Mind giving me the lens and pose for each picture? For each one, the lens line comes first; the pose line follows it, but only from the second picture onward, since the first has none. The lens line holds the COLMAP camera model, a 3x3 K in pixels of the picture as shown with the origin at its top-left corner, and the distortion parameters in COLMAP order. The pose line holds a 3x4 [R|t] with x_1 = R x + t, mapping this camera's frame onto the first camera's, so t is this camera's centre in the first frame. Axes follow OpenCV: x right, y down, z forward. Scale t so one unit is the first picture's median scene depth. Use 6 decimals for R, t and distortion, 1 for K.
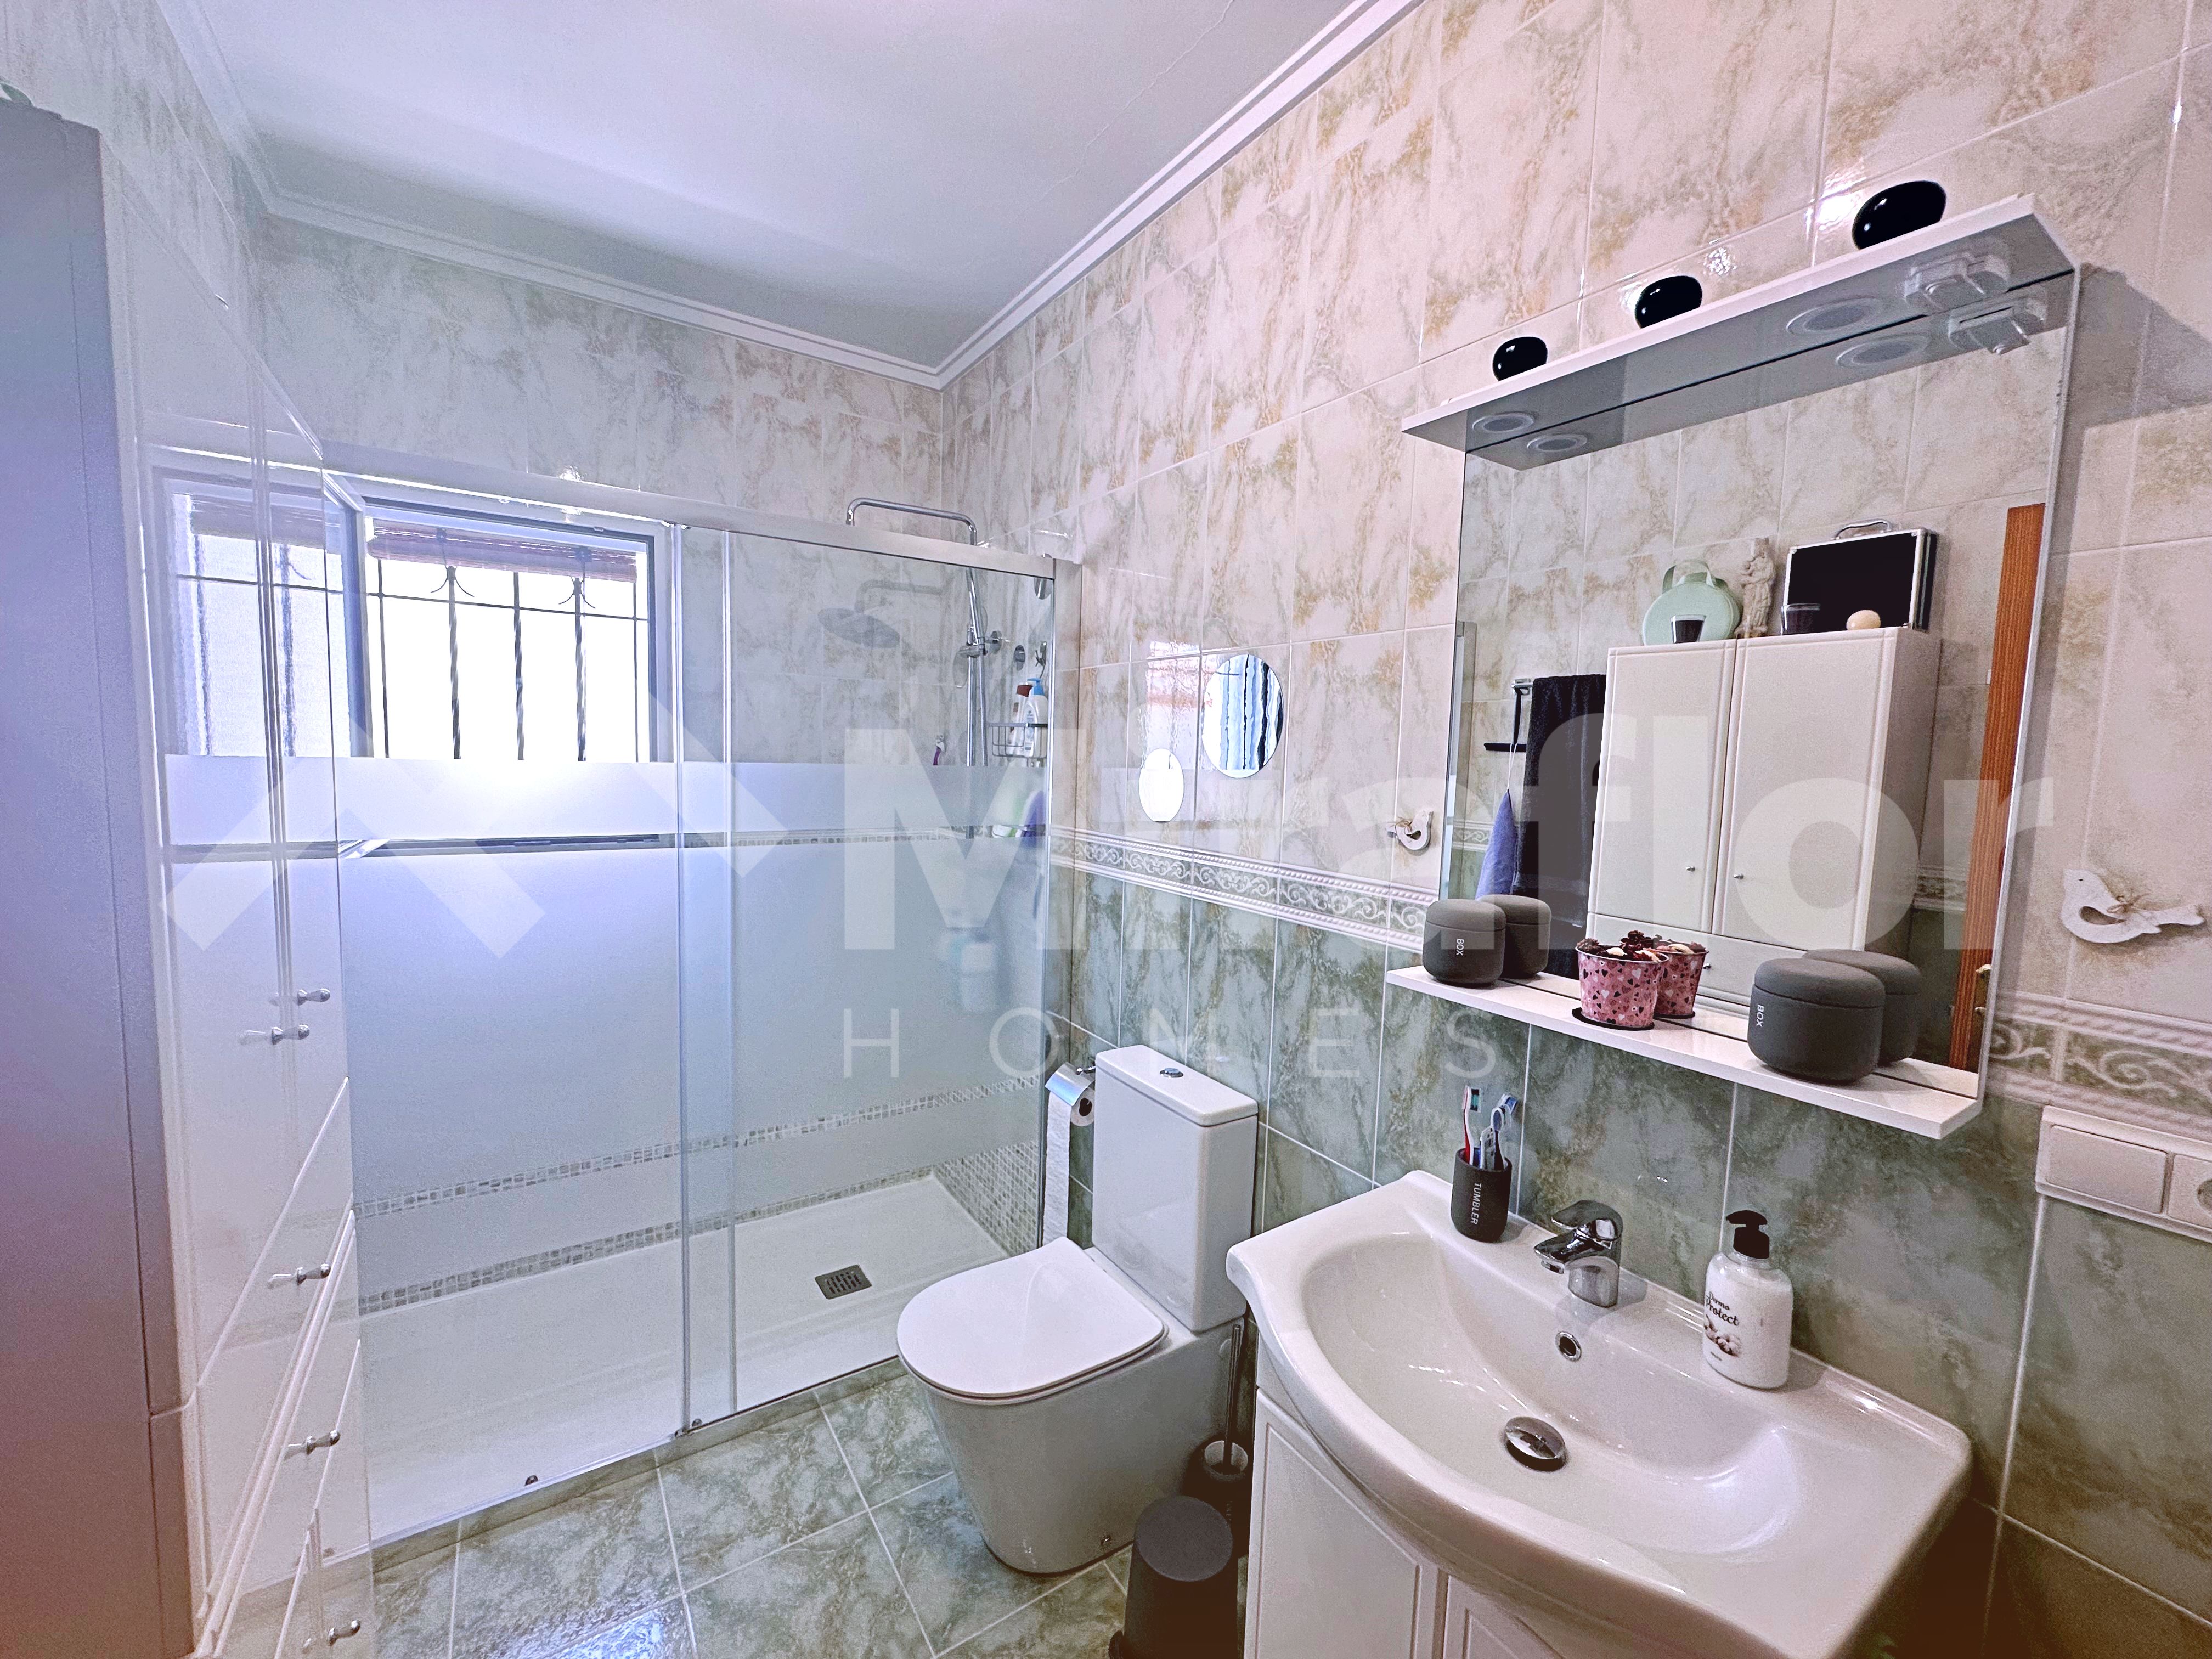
lens RADIAL K [[886.7, 0, 1104.6], [0, 886.7, 829.7], [0, 0, 1]] dist [-0.006468, 0.001564]
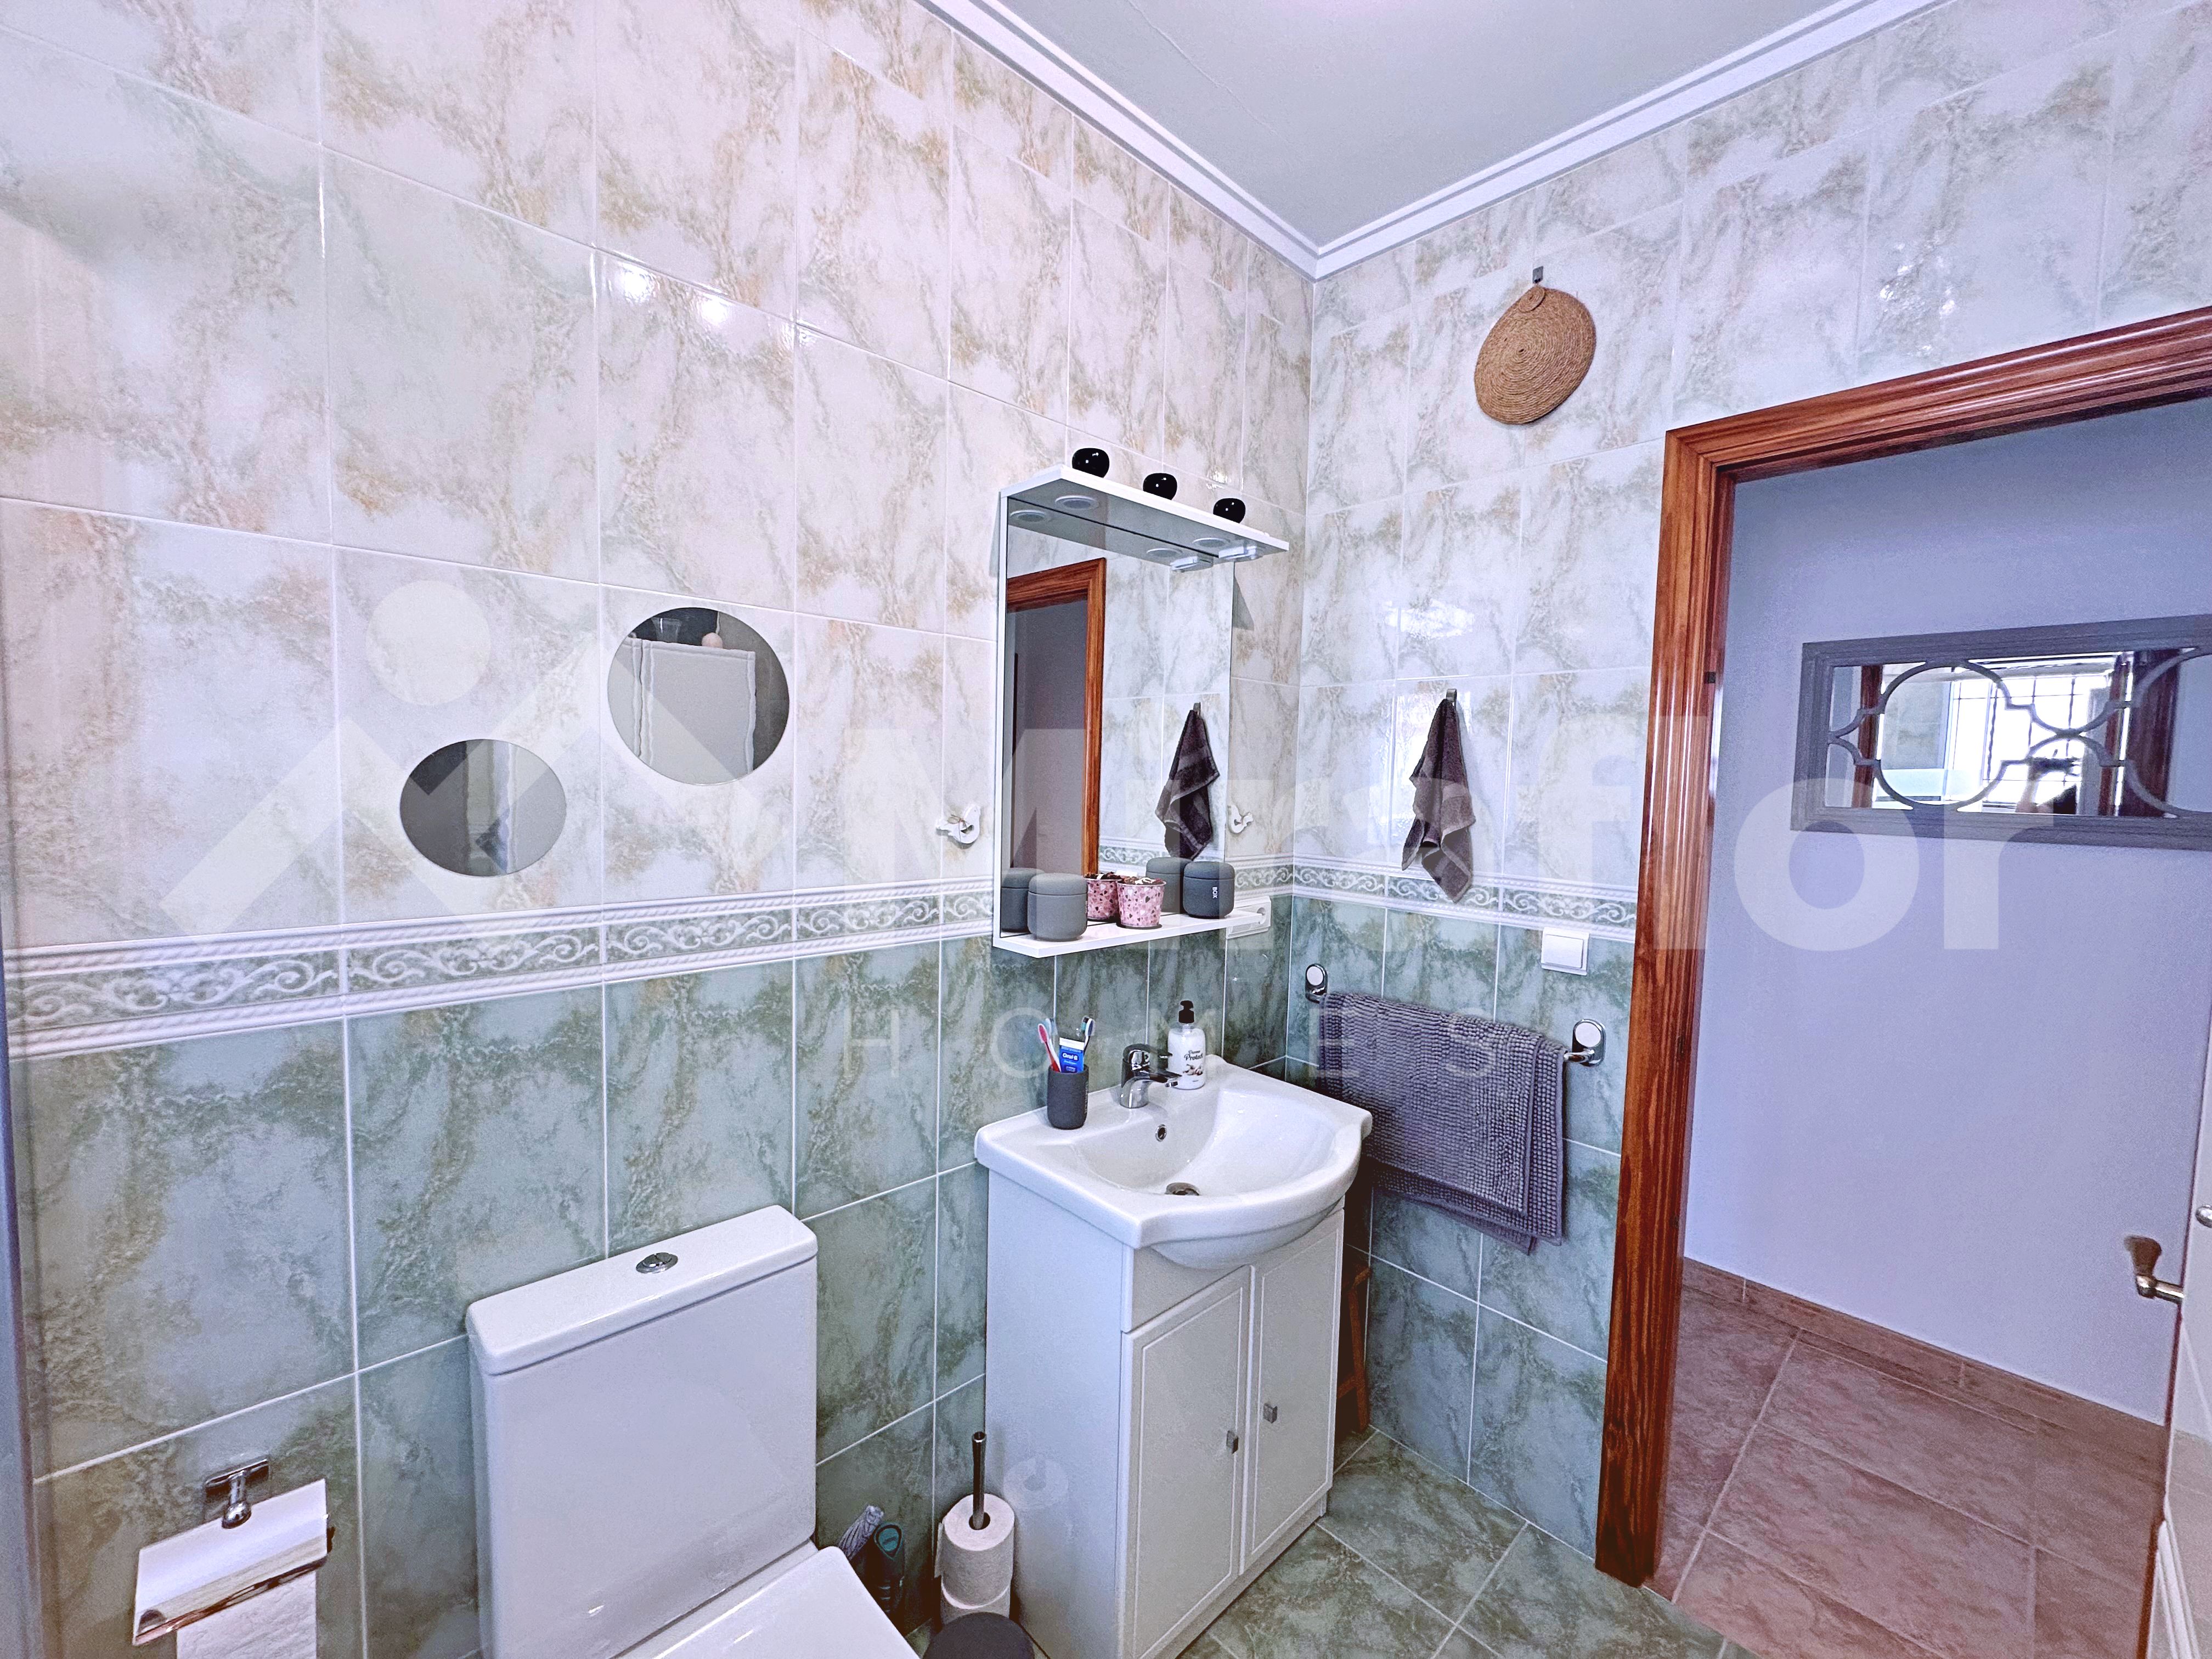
lens RADIAL K [[879.4, 0, 999.4], [0, 879.4, 802.0], [0, 0, 1]] dist [-0.002795, 0.000128]
pose [[-0.118122, -0.080704, 0.989714, -0.588871], [0.051779, 0.994835, 0.087301, -0.098349], [-0.991648, 0.061559, -0.113334, 0.894761]]
